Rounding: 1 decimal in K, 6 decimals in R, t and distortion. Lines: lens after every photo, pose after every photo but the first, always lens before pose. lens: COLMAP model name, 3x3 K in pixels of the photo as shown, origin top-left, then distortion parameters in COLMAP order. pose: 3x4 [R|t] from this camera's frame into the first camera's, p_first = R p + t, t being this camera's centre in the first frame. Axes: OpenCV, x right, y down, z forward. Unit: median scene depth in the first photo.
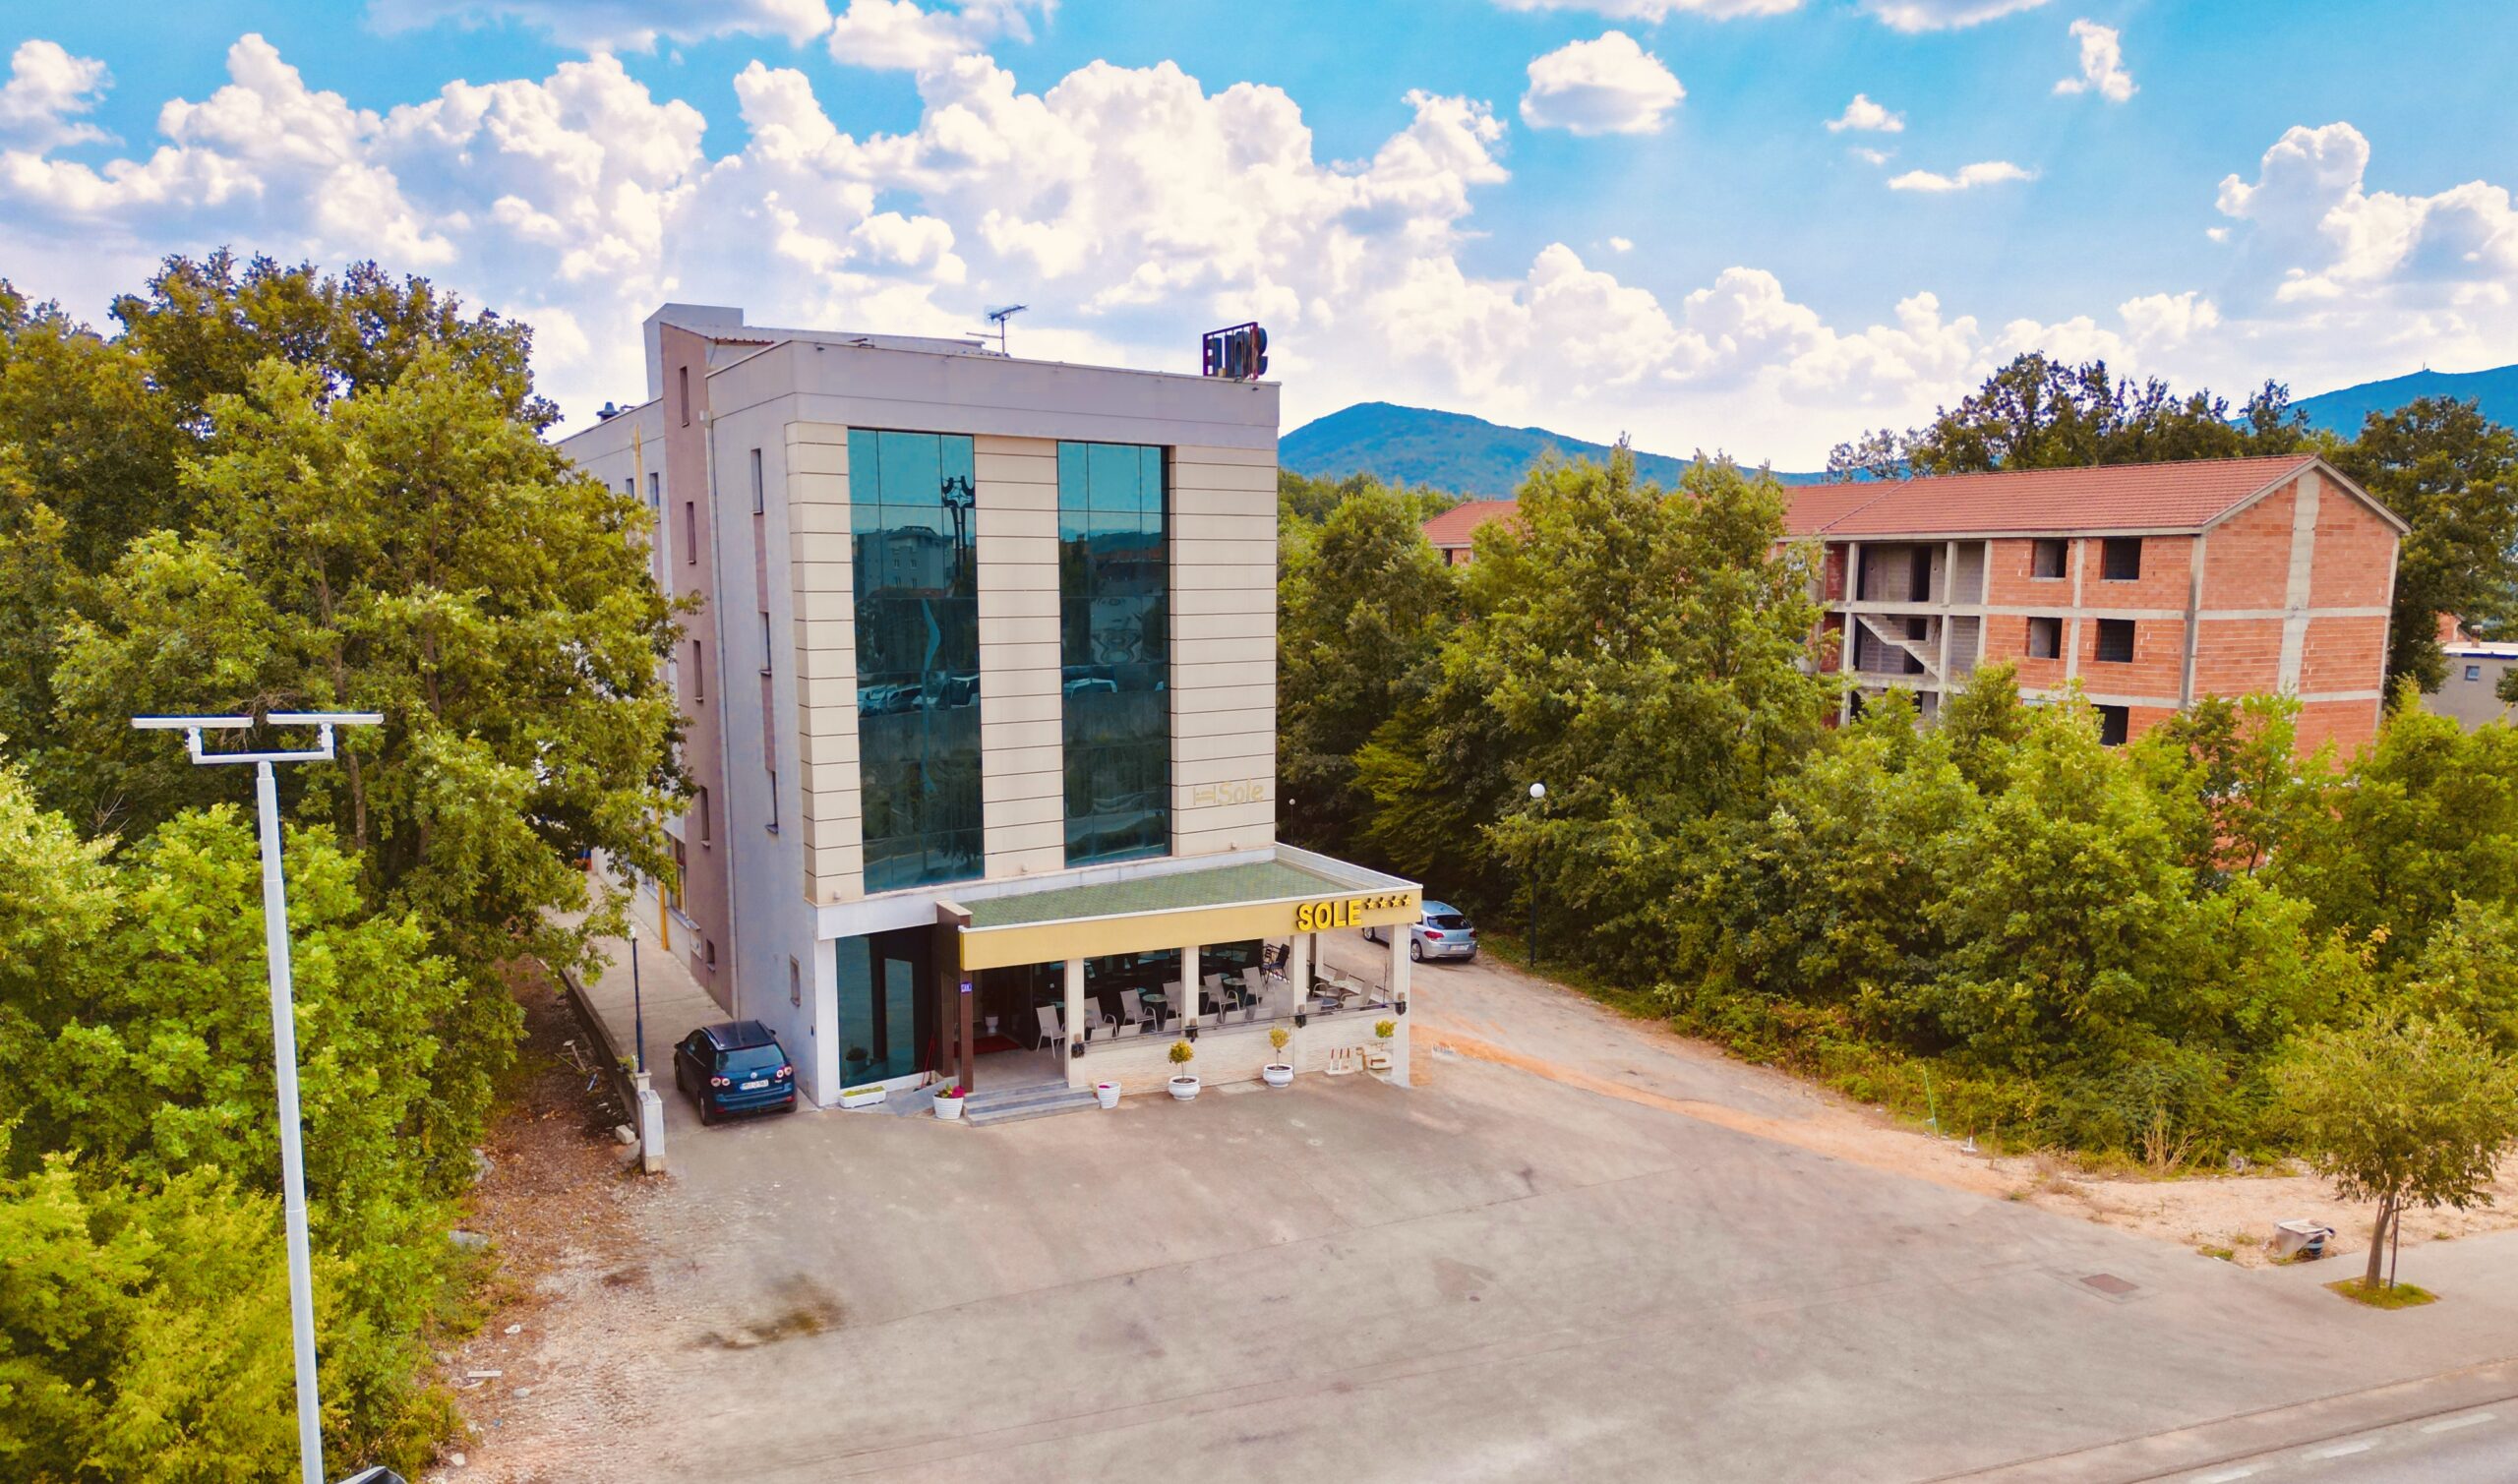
lens RADIAL K [[1751.3, 0, 1258.4], [0, 1751.3, 841.5], [0, 0, 1]] dist [0.049927, 0.000084]
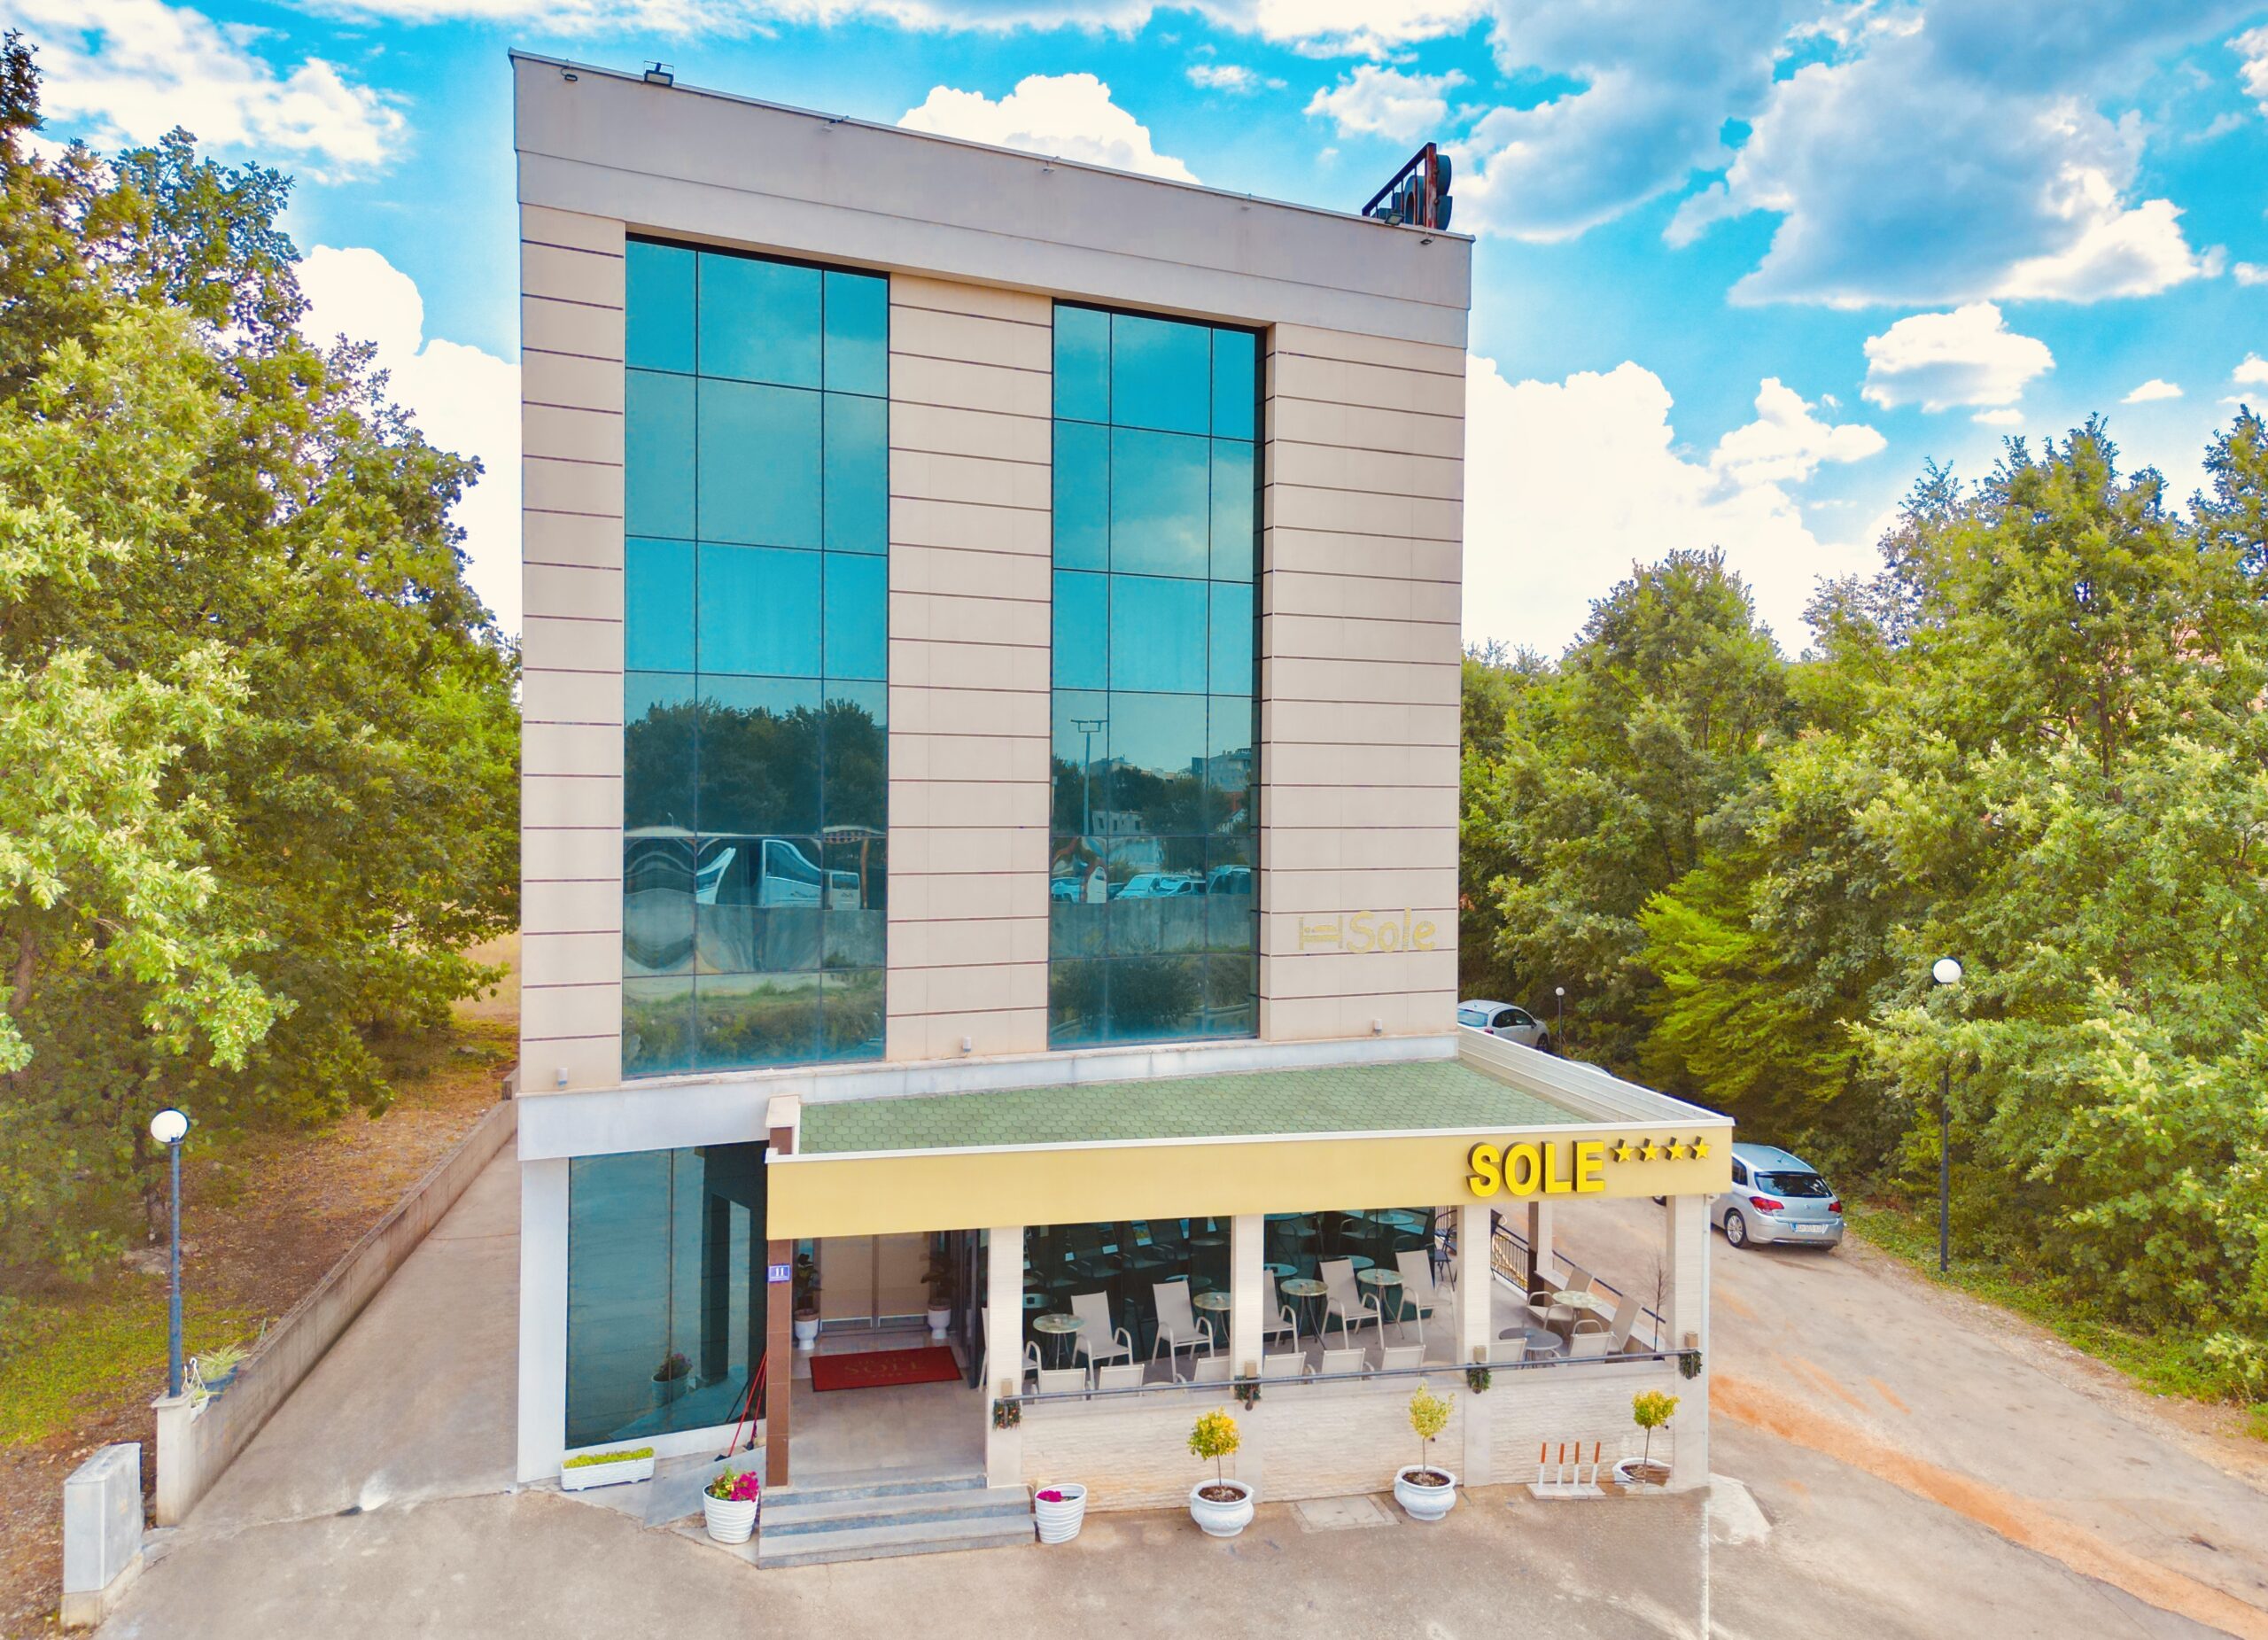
lens RADIAL K [[1611.0, 0, 1168.5], [0, 1611.0, 817.9], [0, 0, 1]] dist [0.021211, -0.007020]
pose [[0.965763, 0.007541, -0.259316, 0.055850], [-0.045638, 0.988927, -0.141211, 0.012043], [0.255380, 0.148211, 0.955413, 0.493884]]
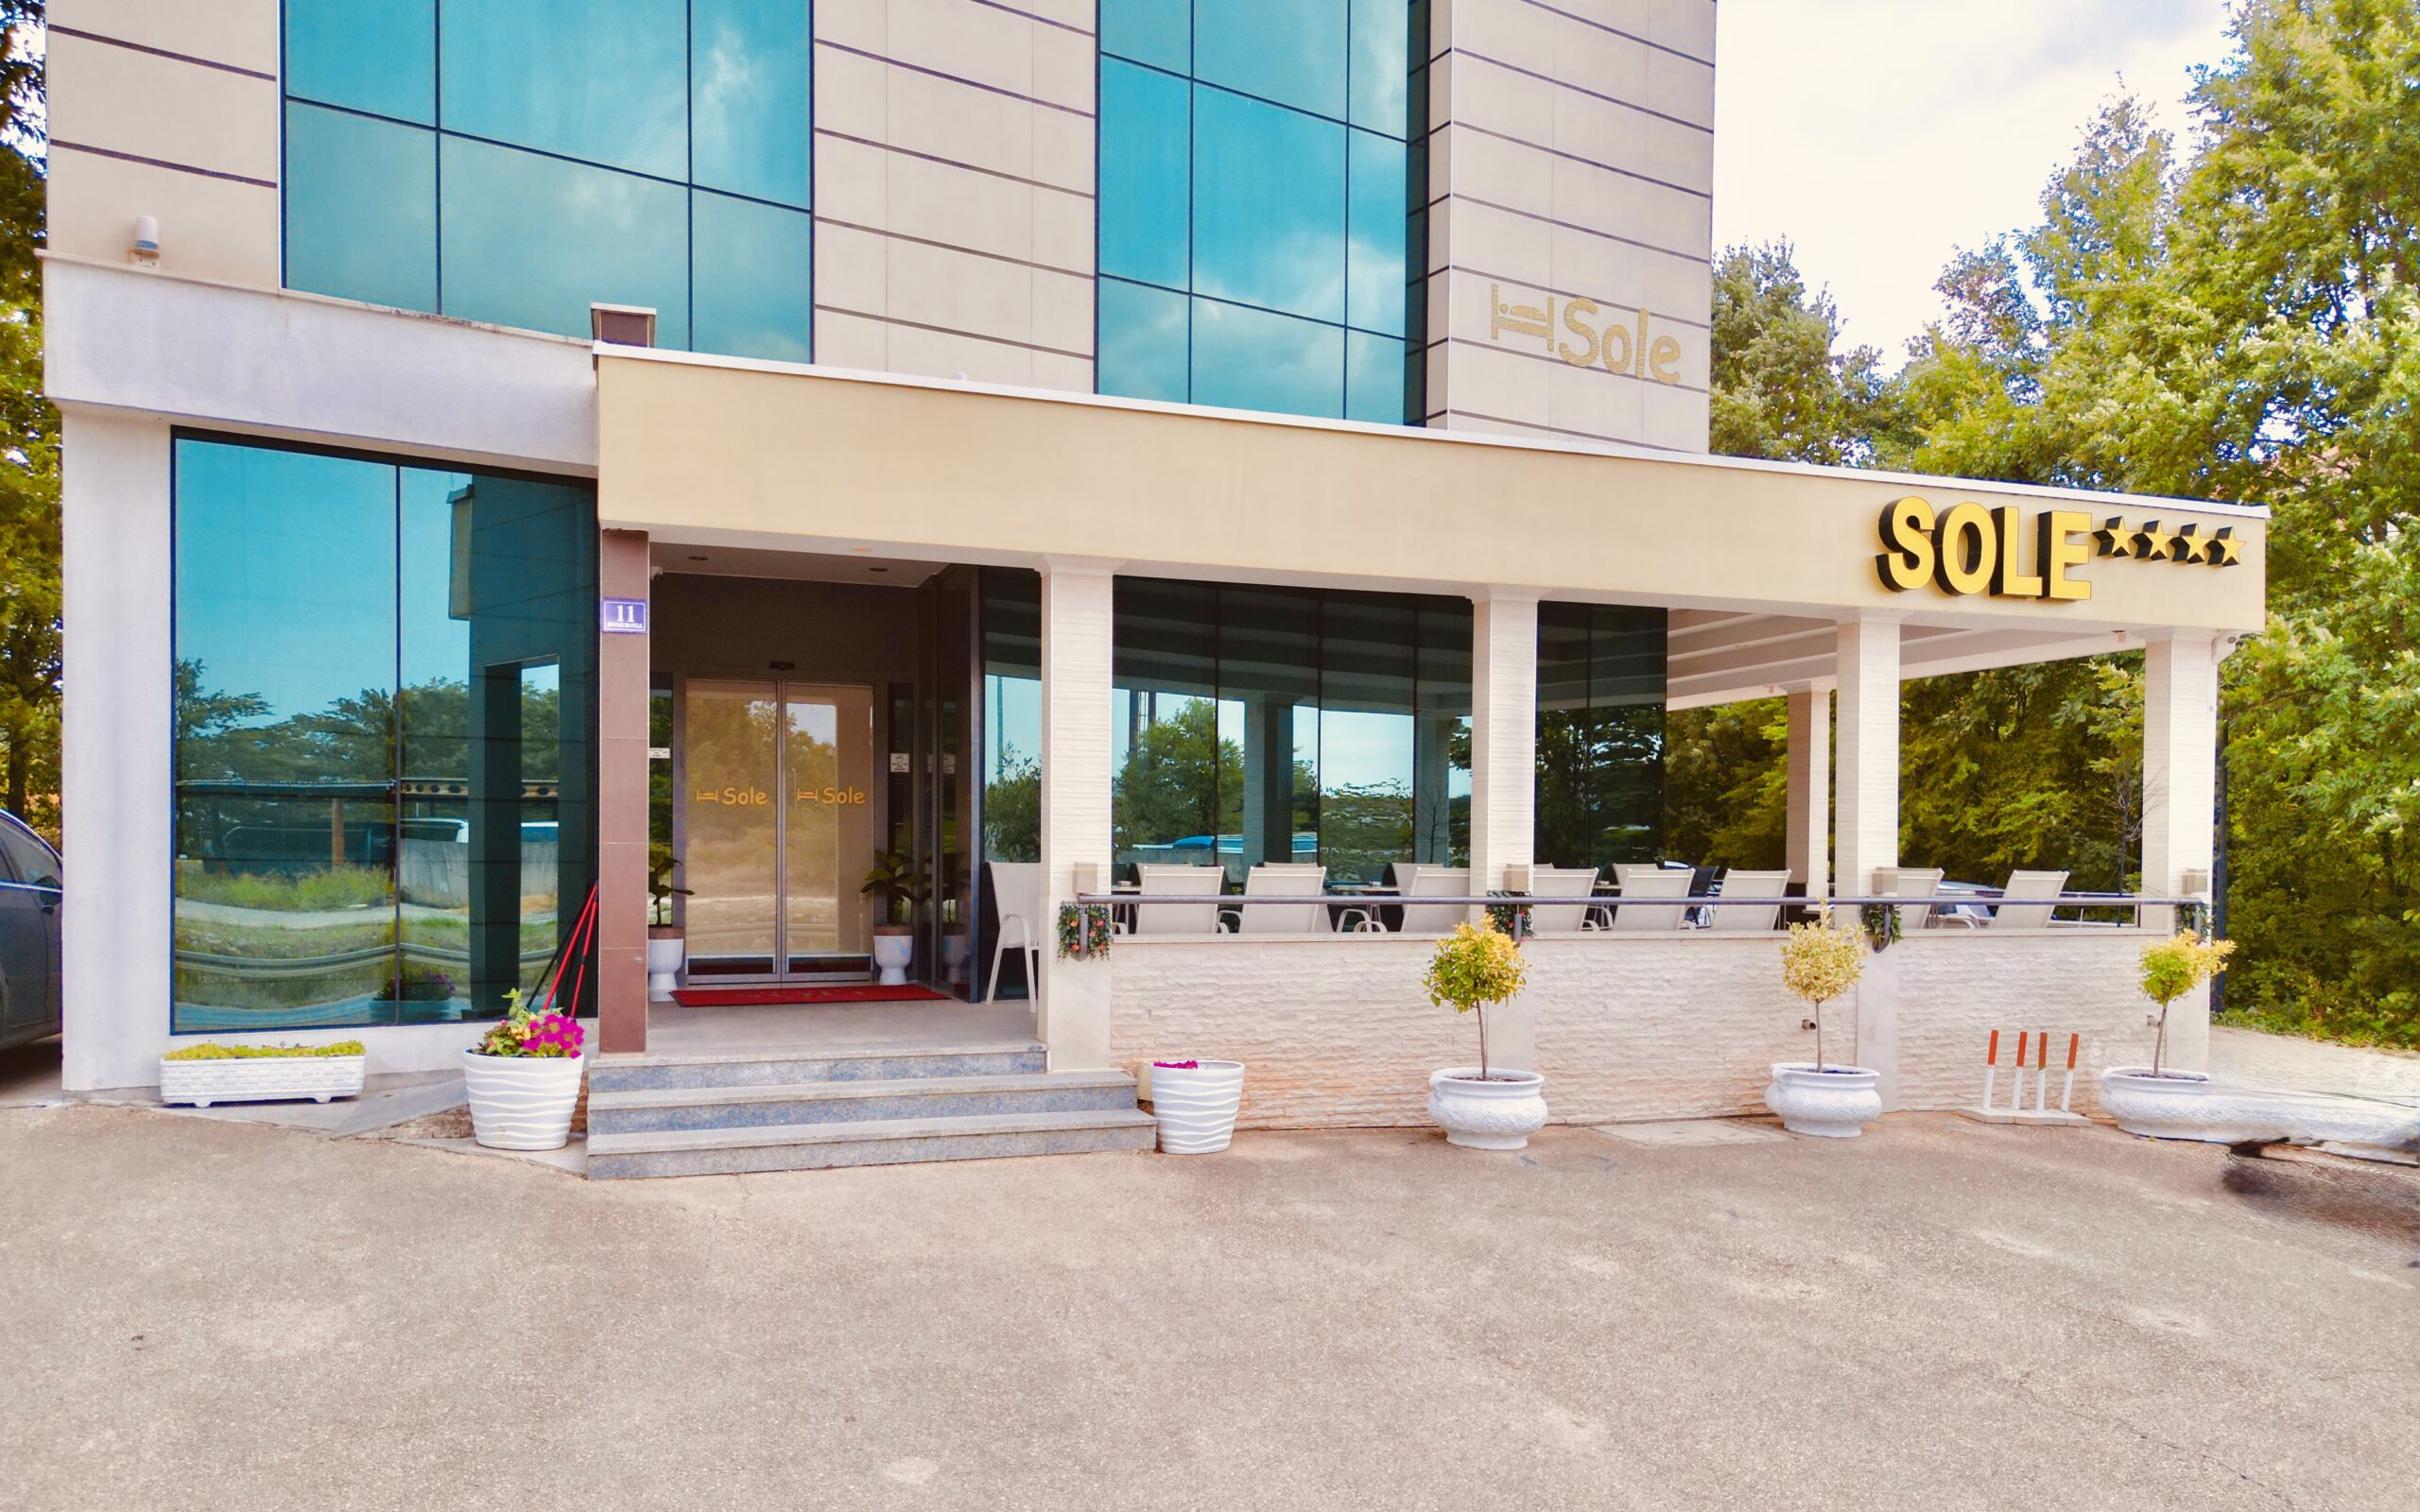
lens RADIAL K [[1669.2, 0, 1213.9], [0, 1669.2, 891.5], [0, 0, 1]] dist [0.006816, 0.001395]
pose [[0.989670, 0.009760, -0.143029, -0.044145], [-0.028878, 0.990801, -0.132210, 0.132793], [0.140423, 0.134975, 0.980848, 0.691905]]
